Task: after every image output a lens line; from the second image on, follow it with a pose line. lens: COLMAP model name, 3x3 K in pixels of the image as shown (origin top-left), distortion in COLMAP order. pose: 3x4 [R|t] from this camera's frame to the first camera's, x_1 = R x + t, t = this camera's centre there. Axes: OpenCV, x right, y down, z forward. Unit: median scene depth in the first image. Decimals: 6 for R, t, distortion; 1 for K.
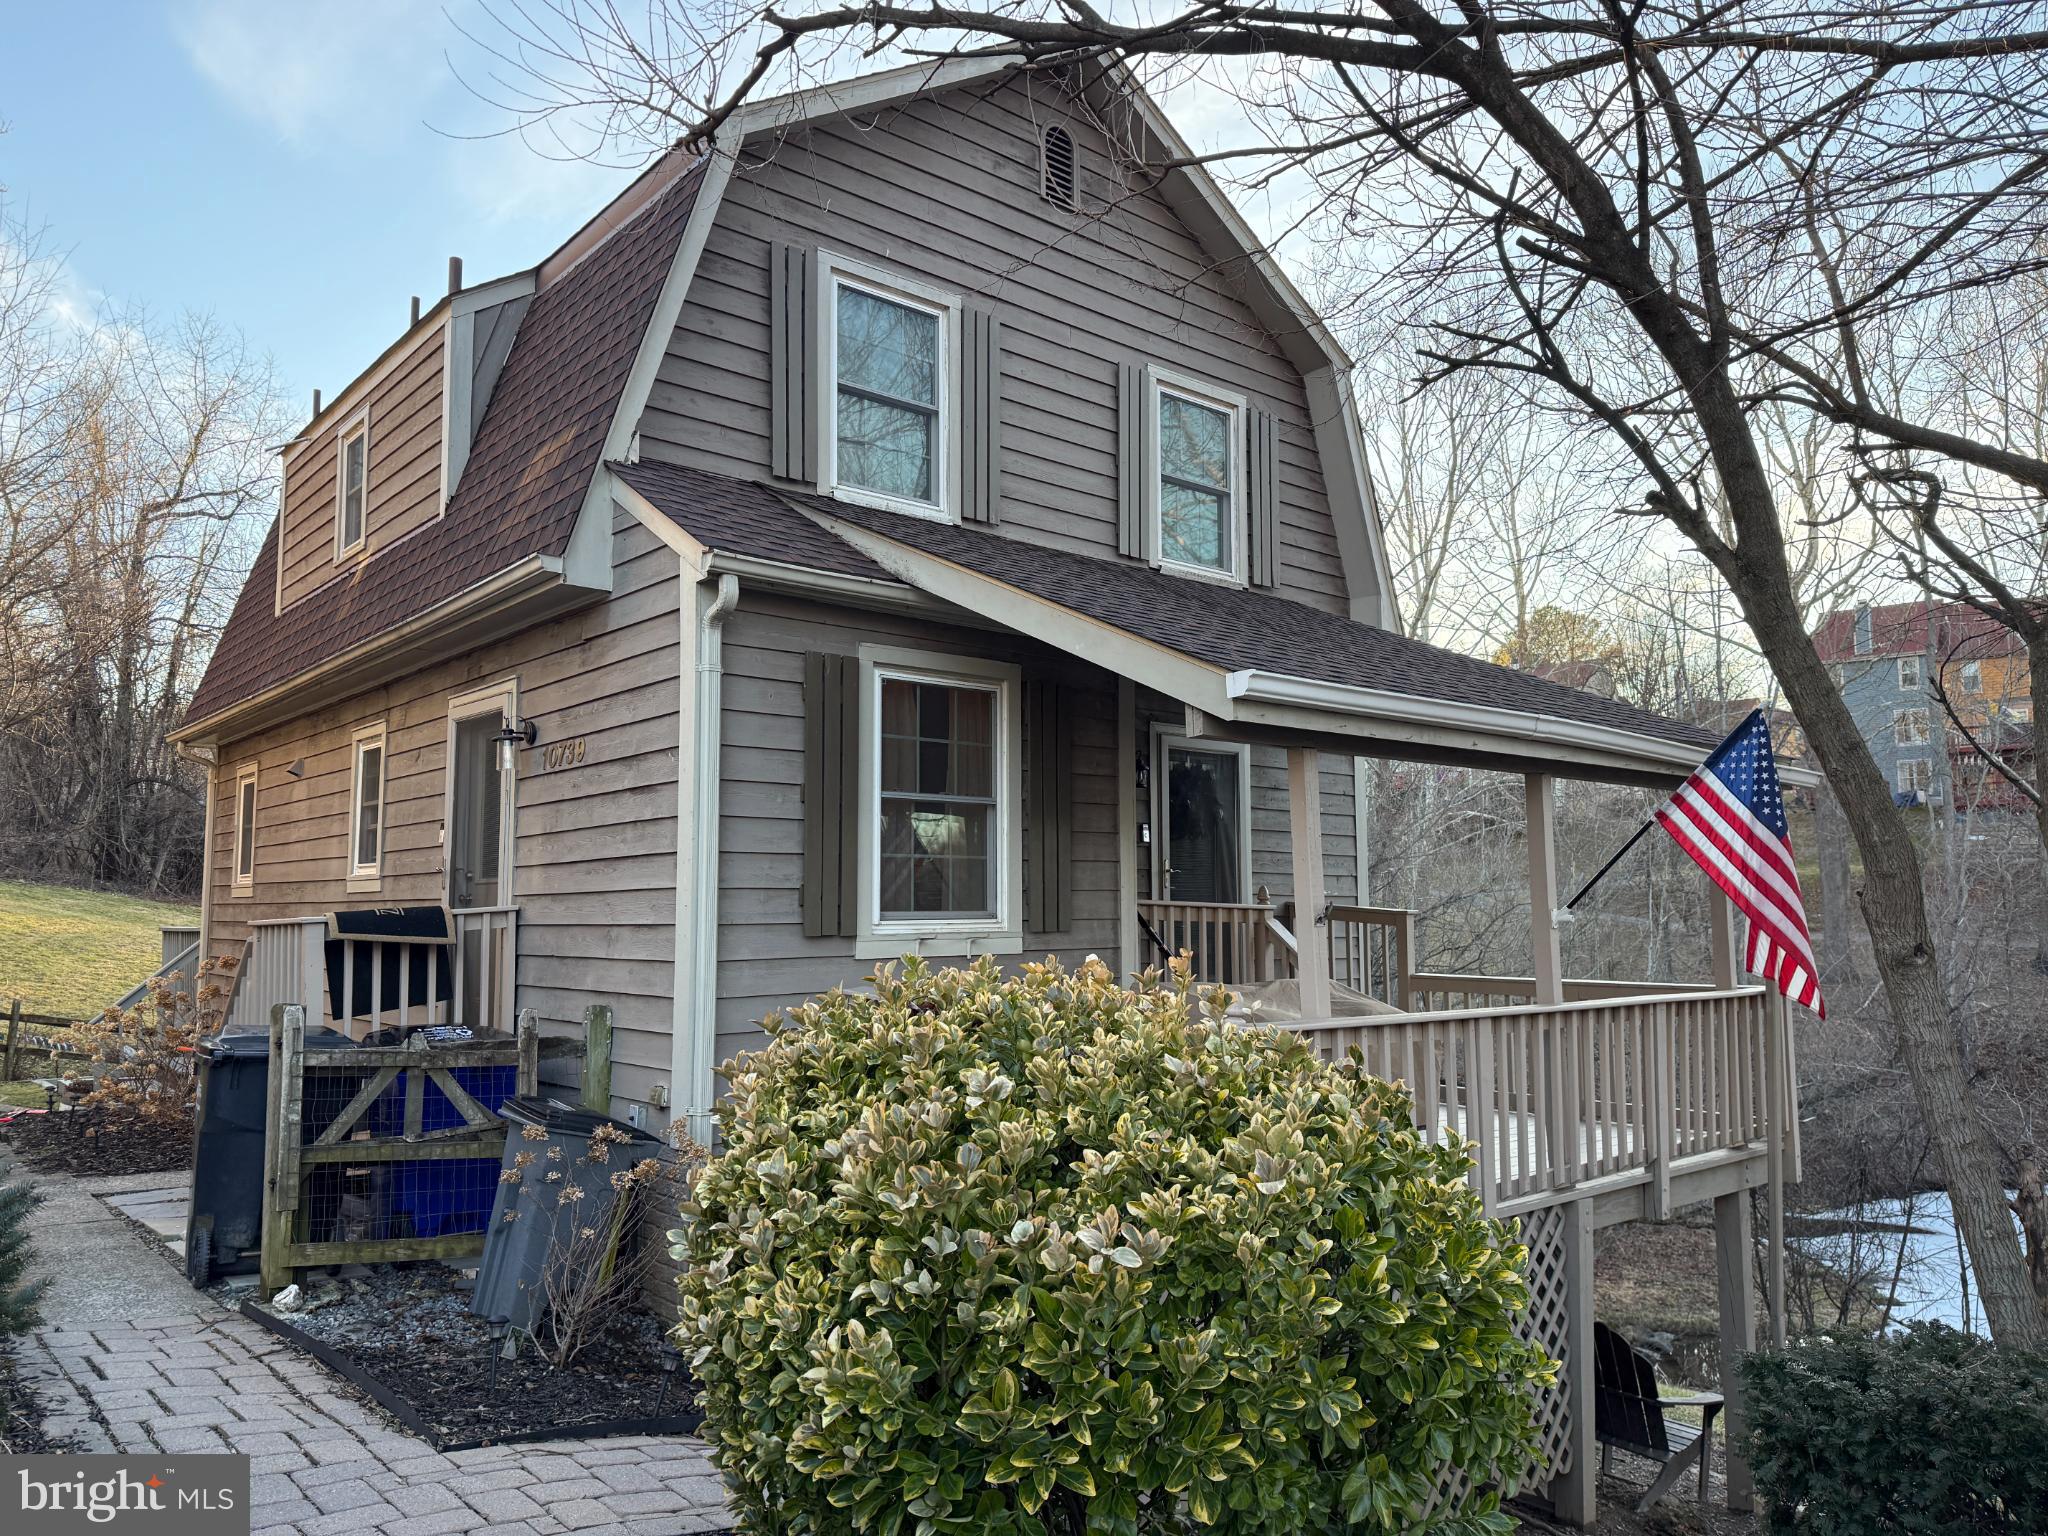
lens RADIAL K [[1436.4, 0, 1022.2], [0, 1436.4, 772.6], [0, 0, 1]] dist [0.046632, -0.043547]
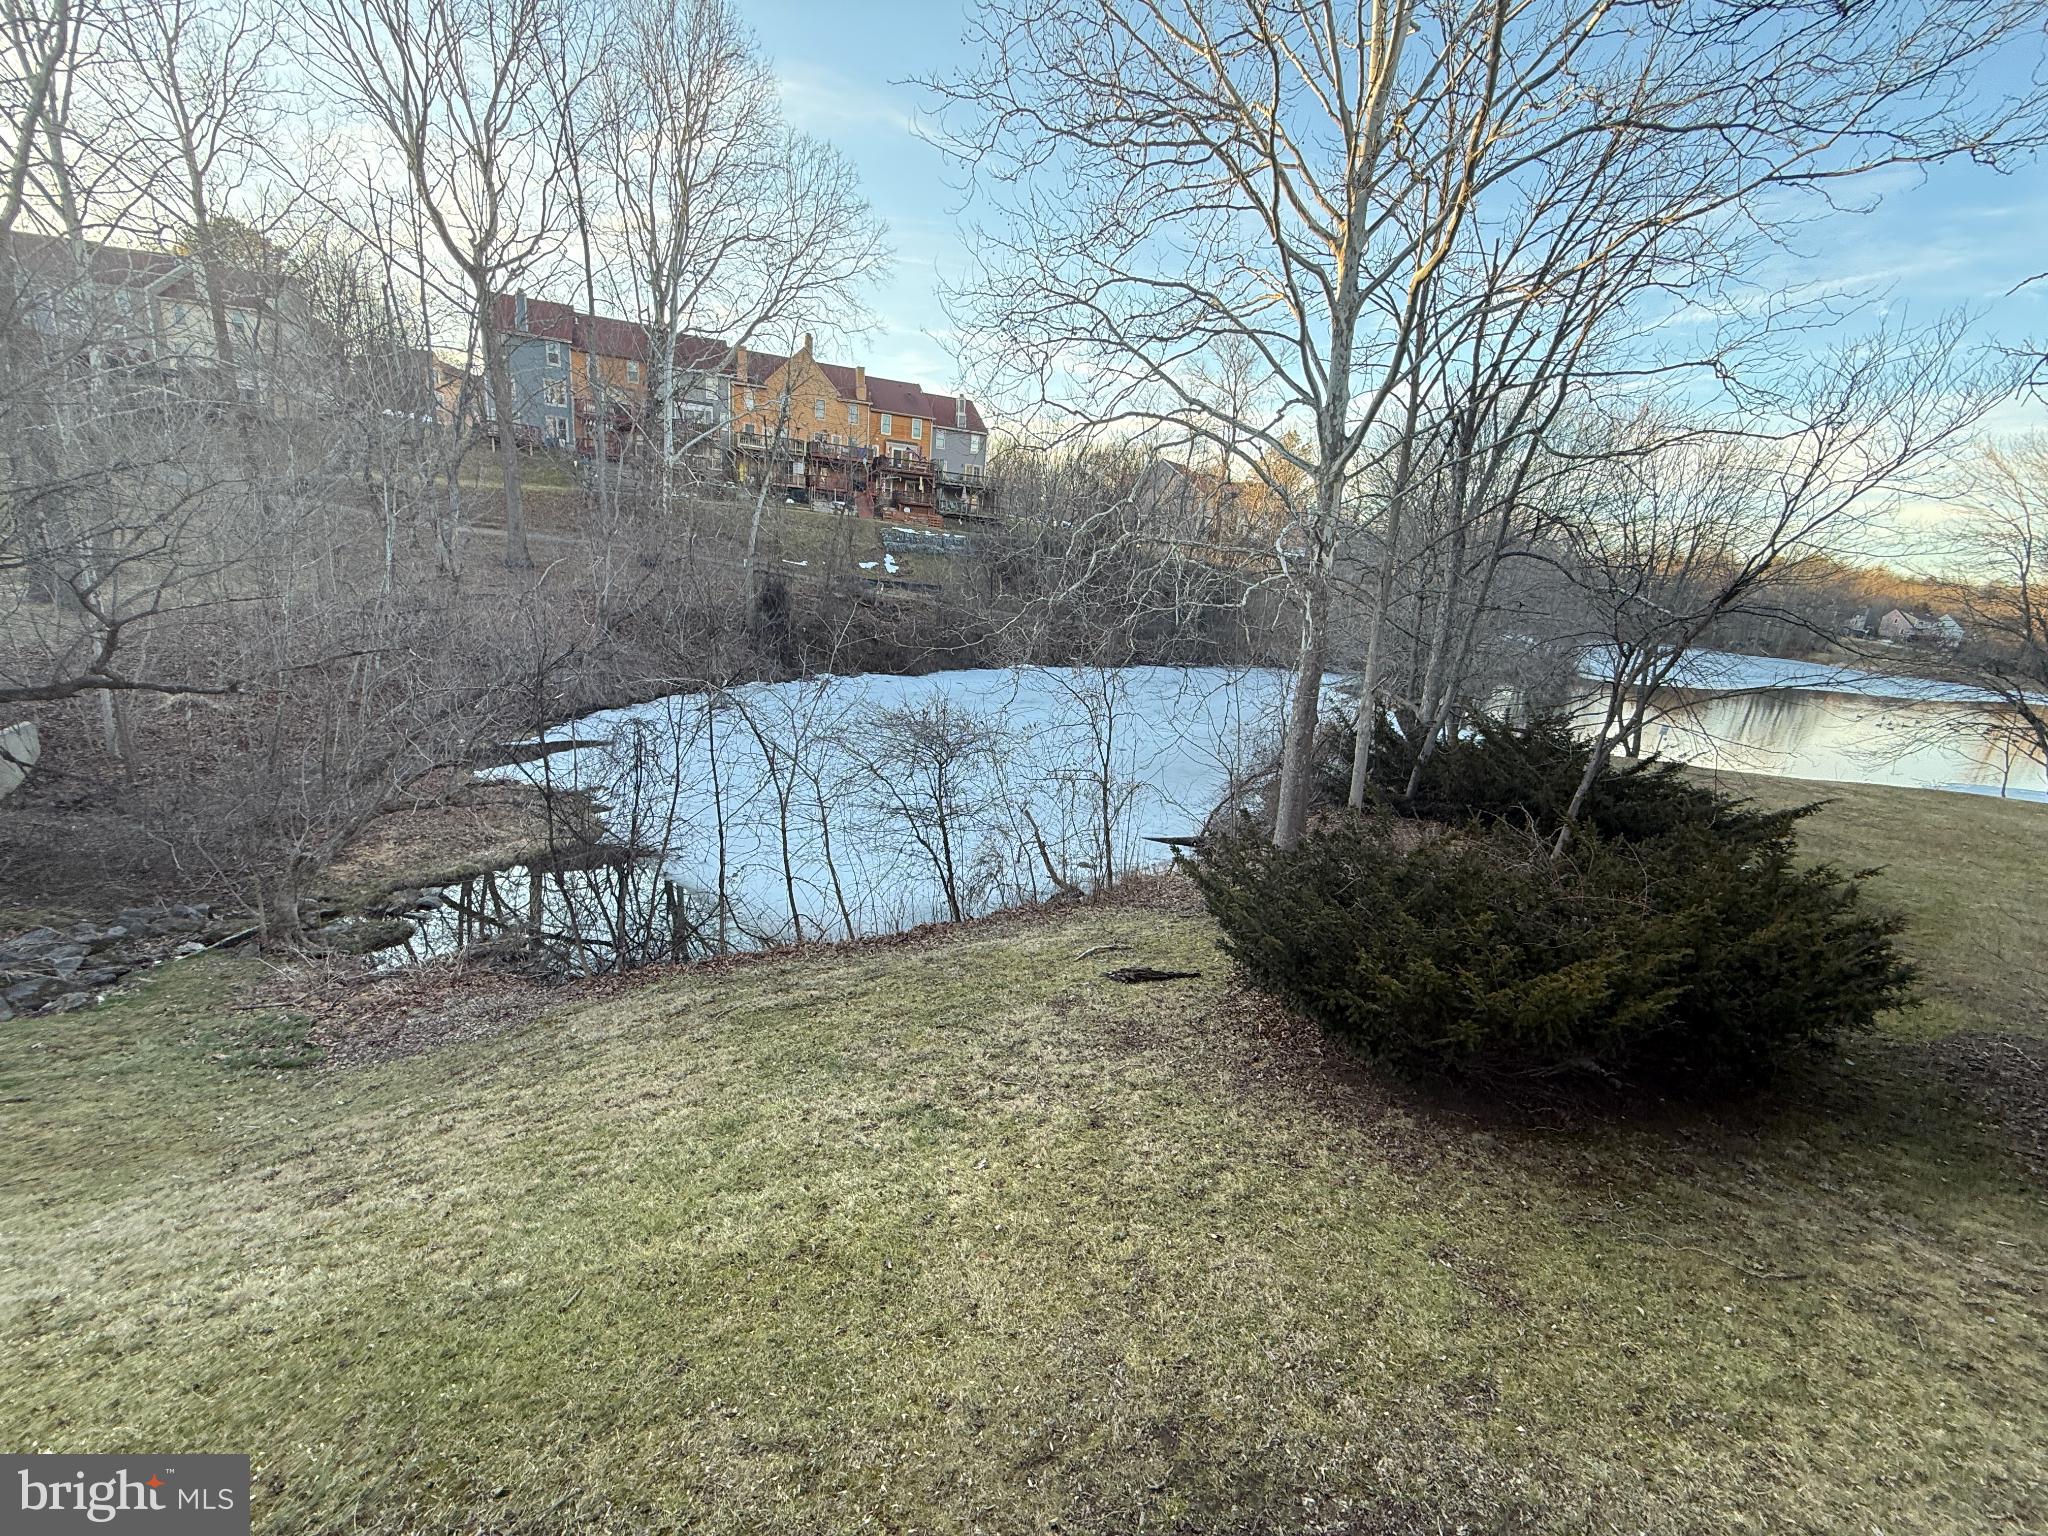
lens RADIAL K [[821.4, 0, 1028.5], [0, 821.4, 760.4], [0, 0, 1]] dist [0.000829, 0.000195]
pose [[0.468367, -0.172416, 0.866548, 0.128624], [-0.164178, 0.946710, 0.277103, 0.037893], [-0.868146, -0.272054, 0.415101, 0.373853]]
